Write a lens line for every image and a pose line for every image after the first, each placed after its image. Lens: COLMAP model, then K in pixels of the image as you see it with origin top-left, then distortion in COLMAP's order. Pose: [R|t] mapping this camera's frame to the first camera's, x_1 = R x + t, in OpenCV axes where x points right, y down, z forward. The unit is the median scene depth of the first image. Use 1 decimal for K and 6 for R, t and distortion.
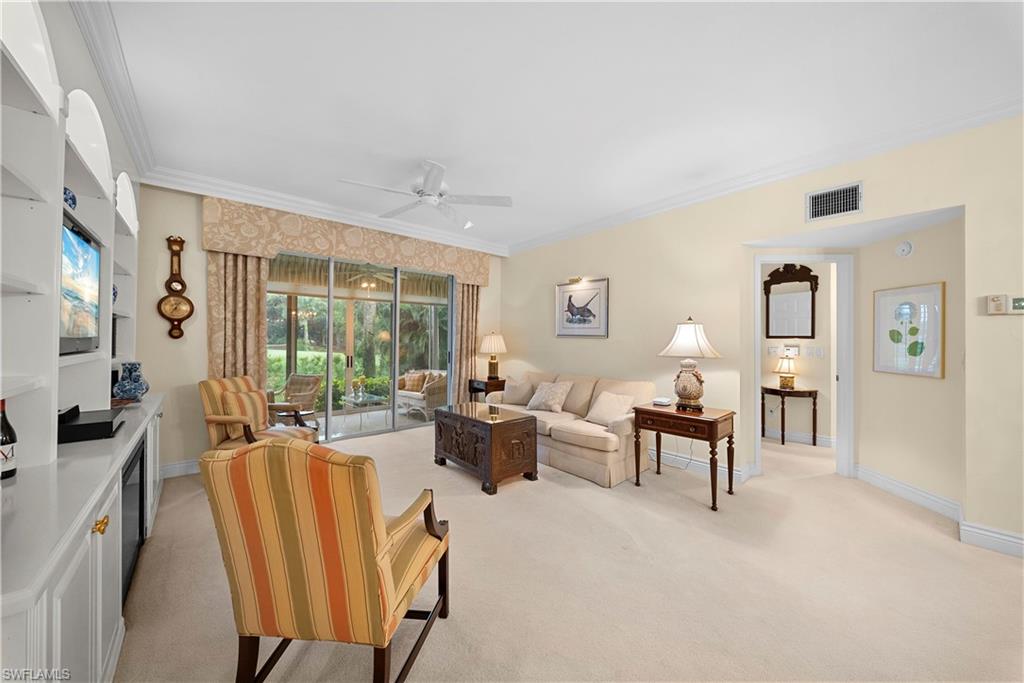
lens RADIAL K [[356.4, 0, 512.1], [0, 356.4, 339.0], [0, 0, 1]] dist [-0.007733, -0.000220]
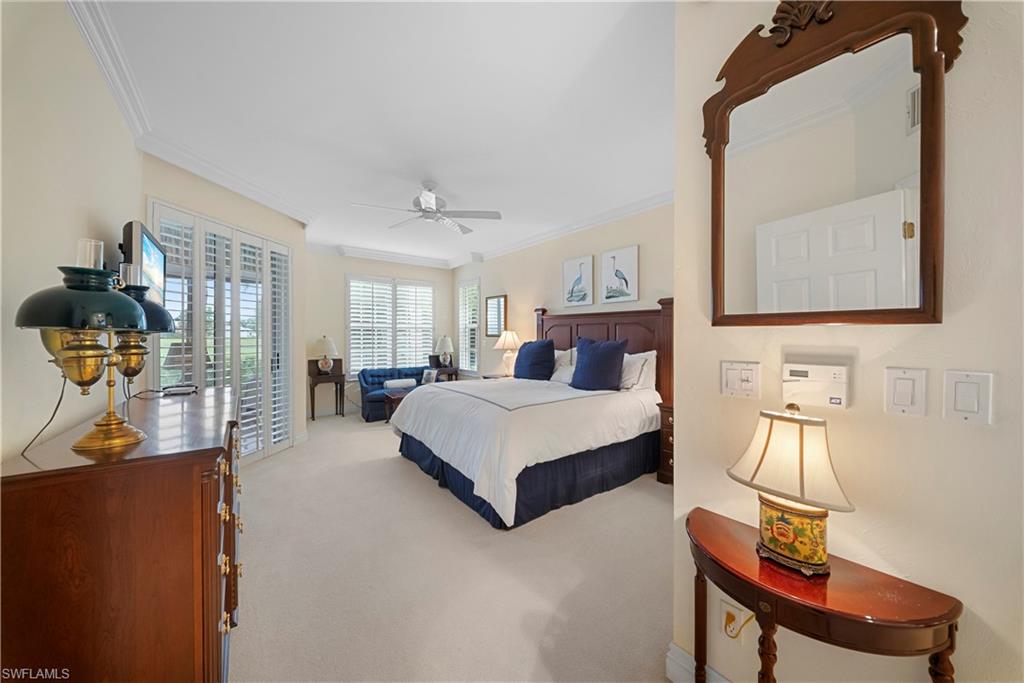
lens RADIAL K [[356.4, 0, 518.2], [0, 356.4, 339.1], [0, 0, 1]] dist [-0.007733, -0.000220]
pose [[0.999517, -0.000310, -0.031063, 0.619502], [0.000441, 0.999991, 0.004201, 0.007178], [0.031061, -0.004212, 0.999509, 0.785575]]
